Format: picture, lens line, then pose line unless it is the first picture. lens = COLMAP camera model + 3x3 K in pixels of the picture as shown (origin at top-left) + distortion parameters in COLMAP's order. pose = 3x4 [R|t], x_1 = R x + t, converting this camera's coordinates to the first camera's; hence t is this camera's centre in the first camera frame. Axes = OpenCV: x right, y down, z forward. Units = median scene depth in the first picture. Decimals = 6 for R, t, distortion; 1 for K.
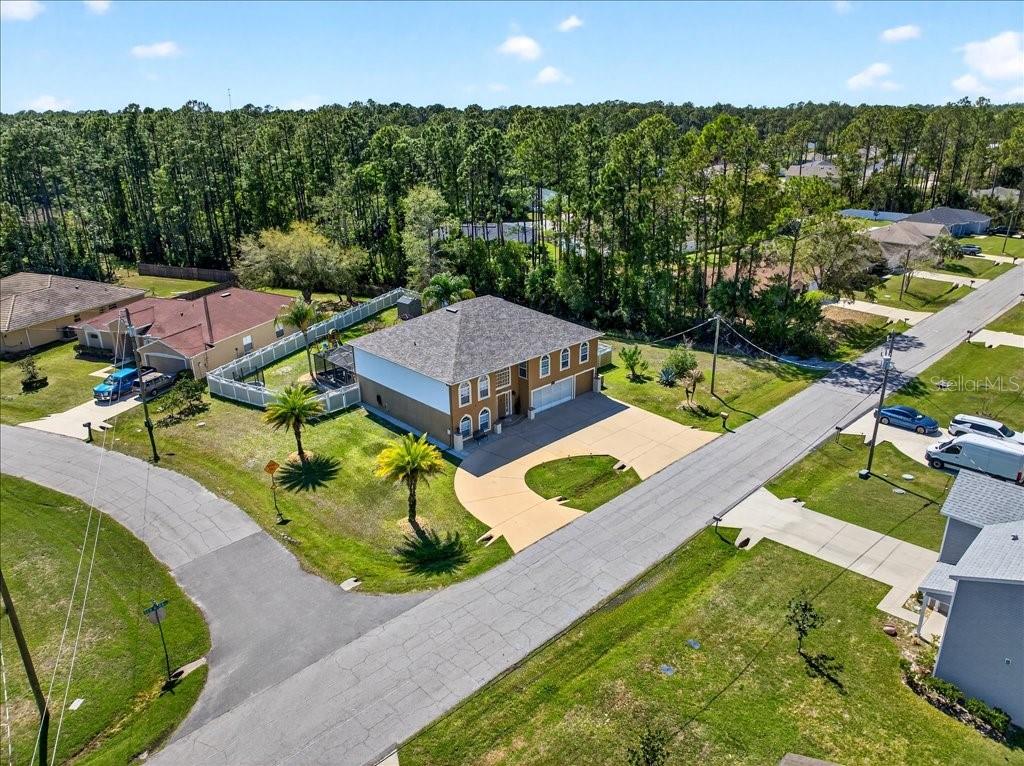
lens RADIAL K [[698.0, 0, 516.1], [0, 698.0, 385.4], [0, 0, 1]] dist [-0.001484, -0.000939]
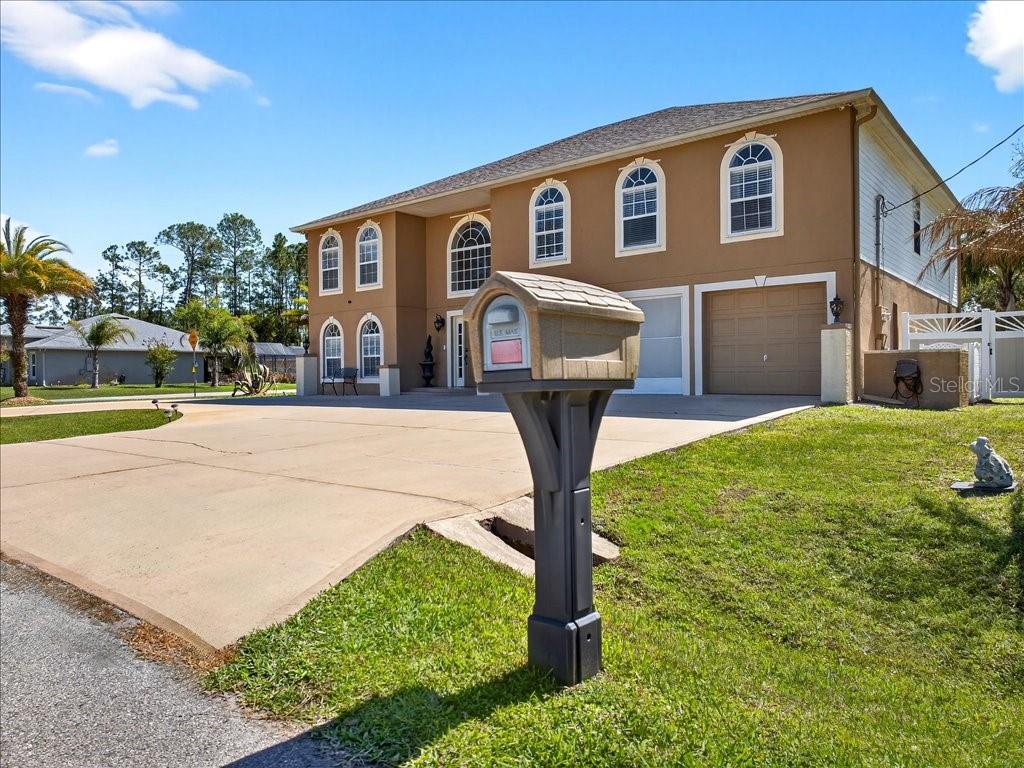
lens RADIAL K [[698.0, 0, 516.1], [0, 698.0, 386.4], [0, 0, 1]] dist [-0.001484, -0.000939]
pose [[0.123859, 0.024621, -0.991994, 0.347000], [-0.353524, 0.935191, -0.020929, 0.048219], [0.927189, 0.353286, 0.124536, 1.022383]]
